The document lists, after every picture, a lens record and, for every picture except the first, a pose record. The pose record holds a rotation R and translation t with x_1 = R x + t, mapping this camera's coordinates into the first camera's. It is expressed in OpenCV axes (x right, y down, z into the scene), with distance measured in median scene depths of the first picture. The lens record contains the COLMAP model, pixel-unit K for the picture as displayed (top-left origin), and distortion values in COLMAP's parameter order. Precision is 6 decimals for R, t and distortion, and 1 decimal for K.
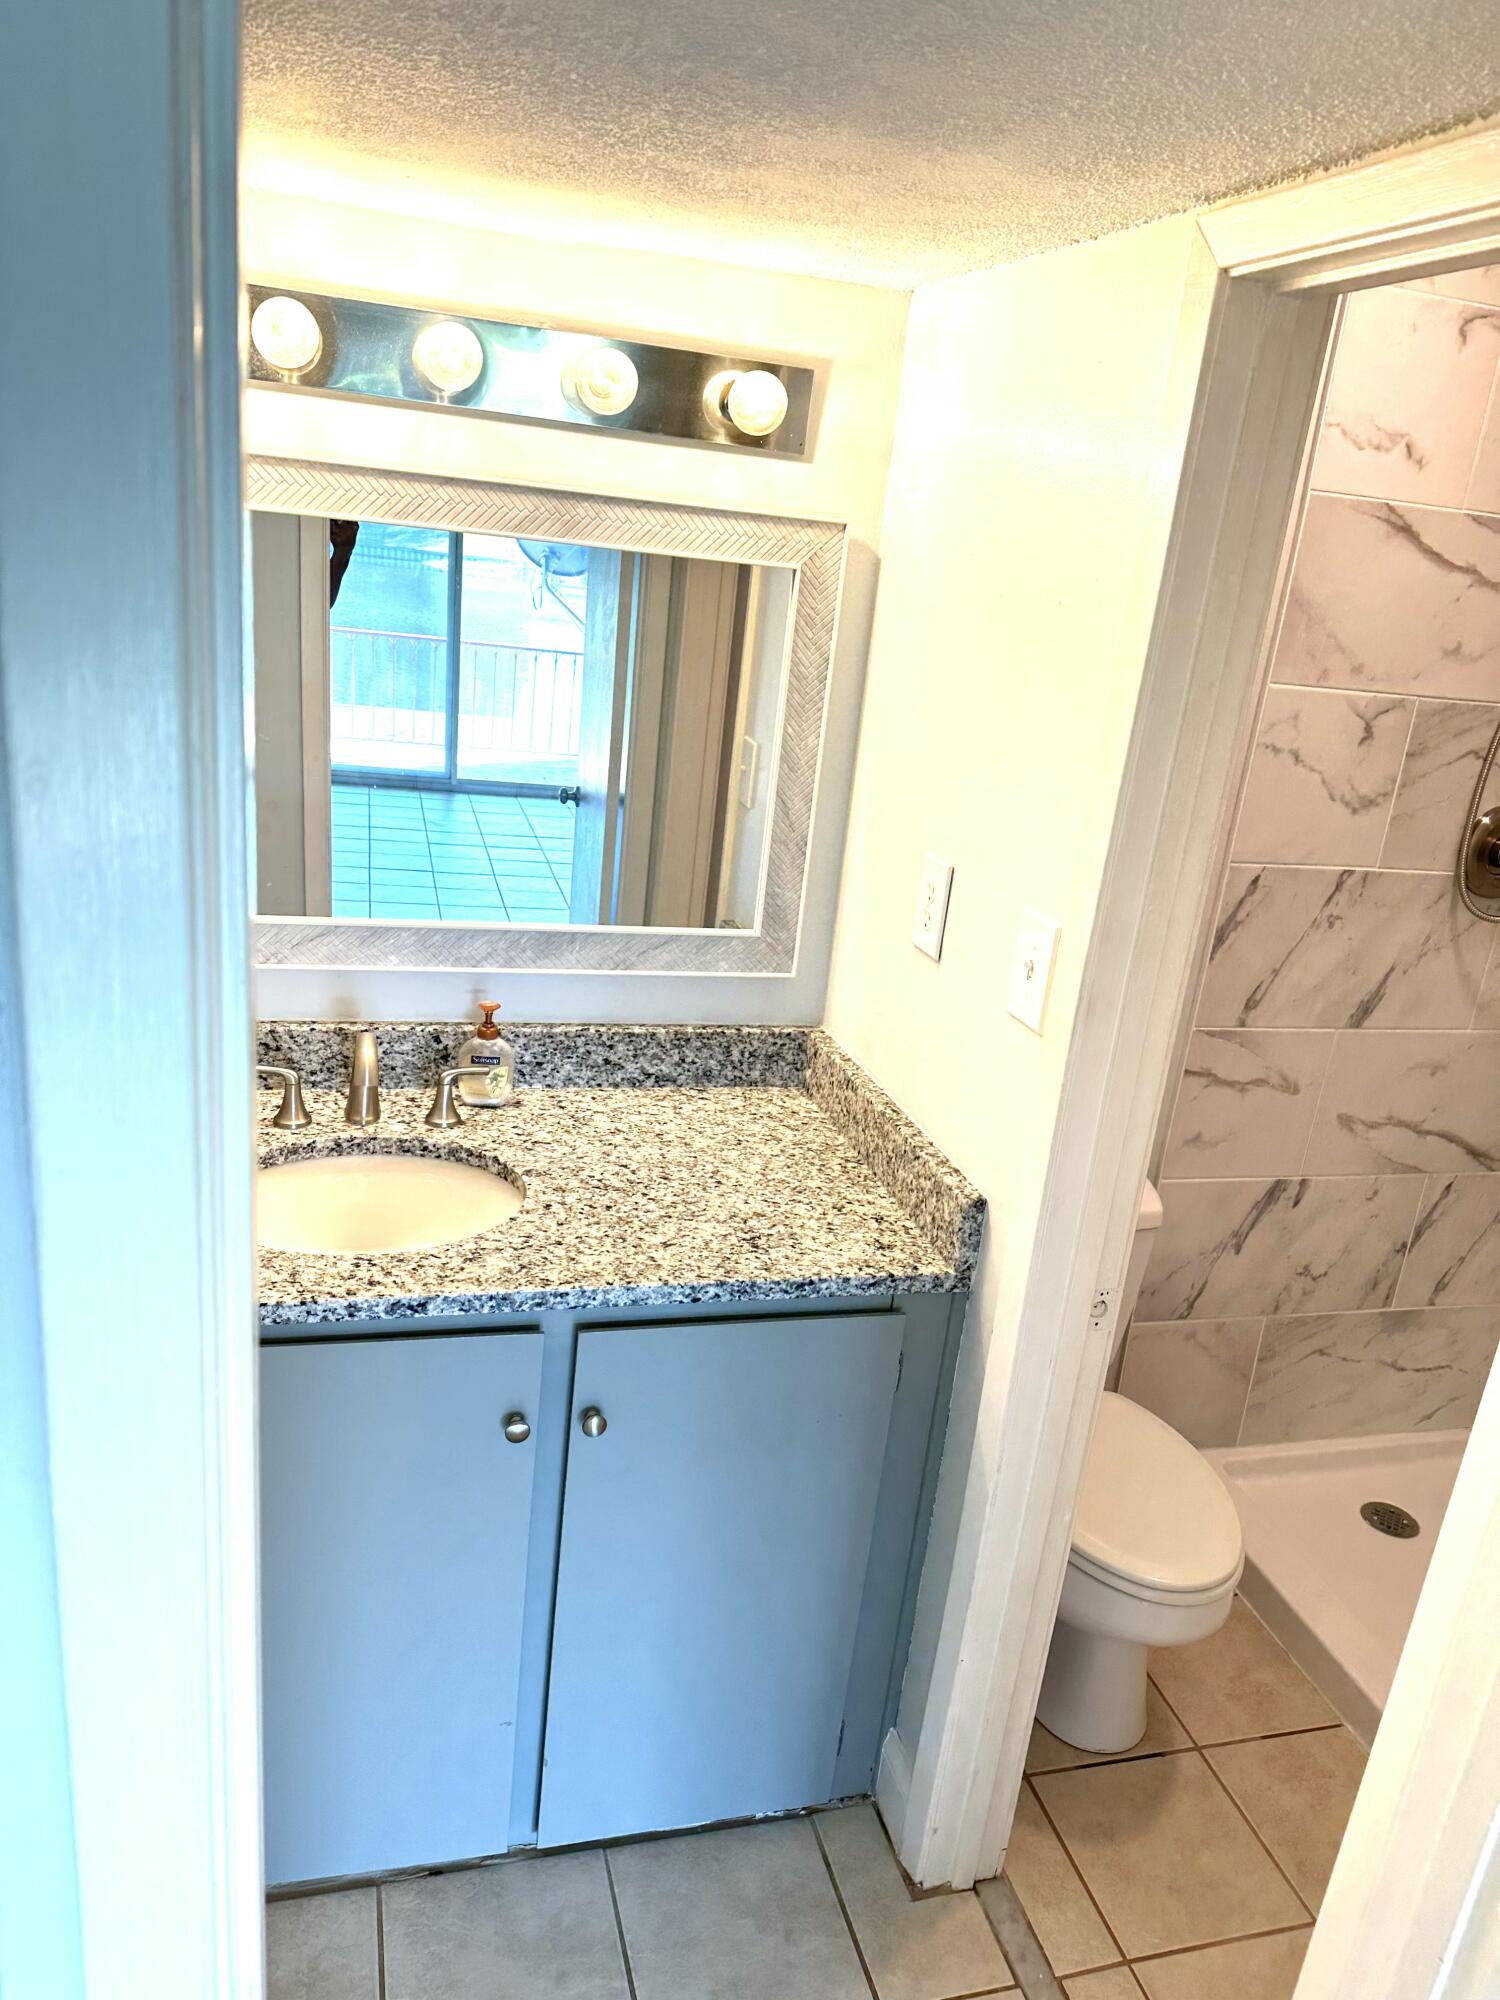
lens RADIAL K [[1382.3, 0, 745.2], [0, 1382.3, 994.1], [0, 0, 1]] dist [0.017001, -0.051291]
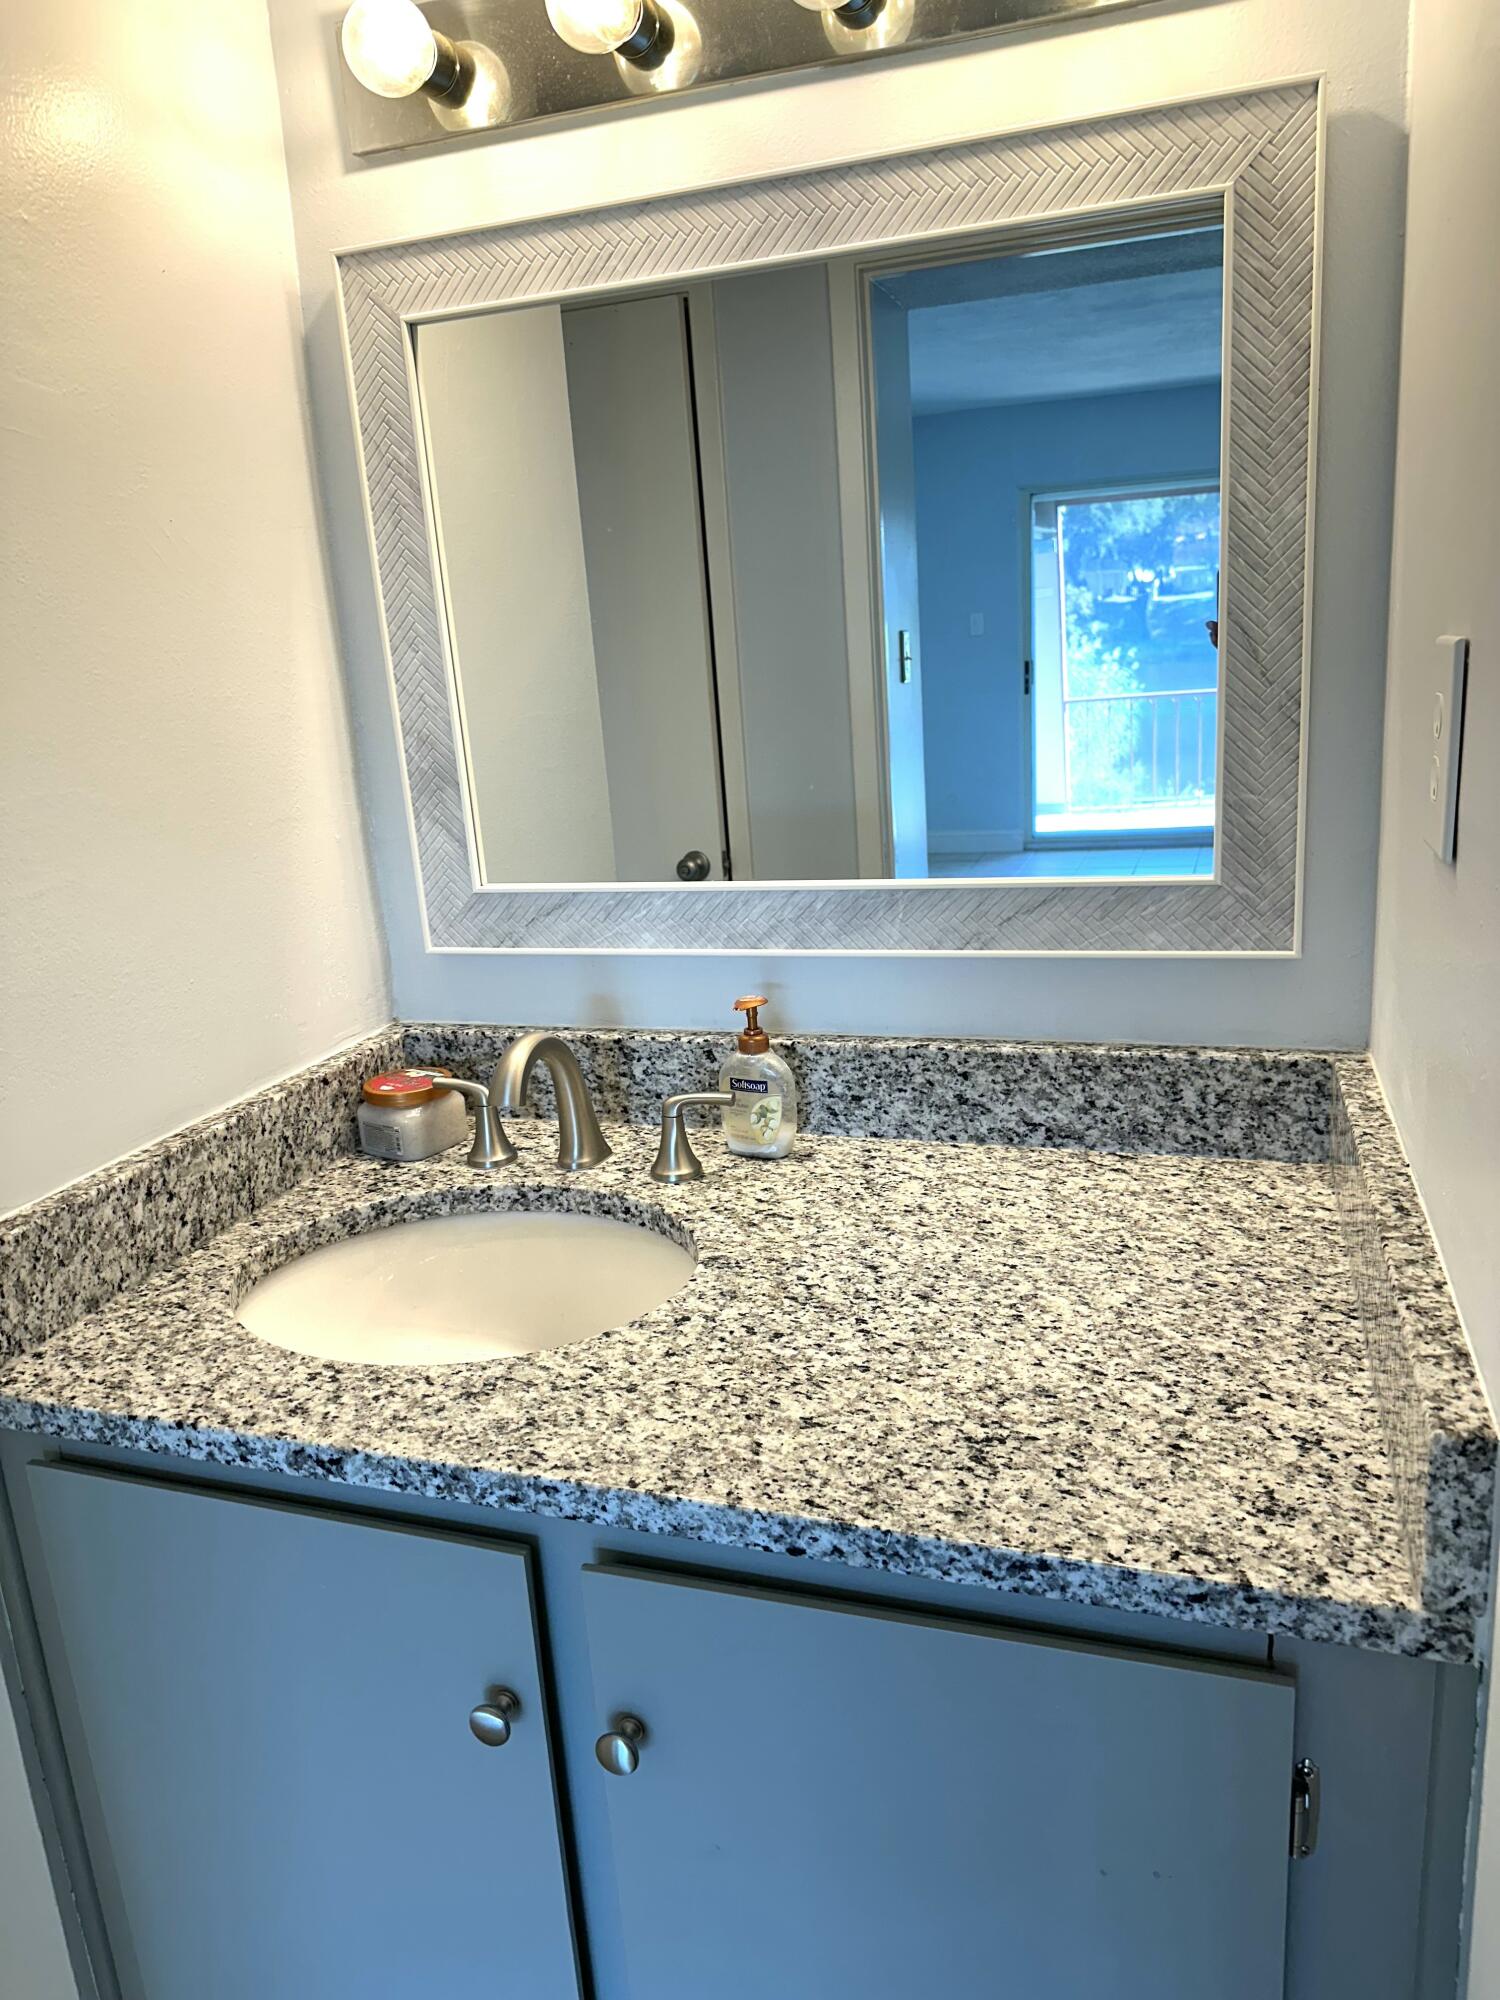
lens RADIAL K [[1382.3, 0, 734.2], [0, 1382.3, 1002.1], [0, 0, 1]] dist [0.017001, -0.051291]
pose [[0.813647, -0.007395, -0.581312, 0.197209], [-0.025601, 0.998493, -0.048534, 0.042071], [0.580795, 0.054372, 0.812232, 0.481955]]
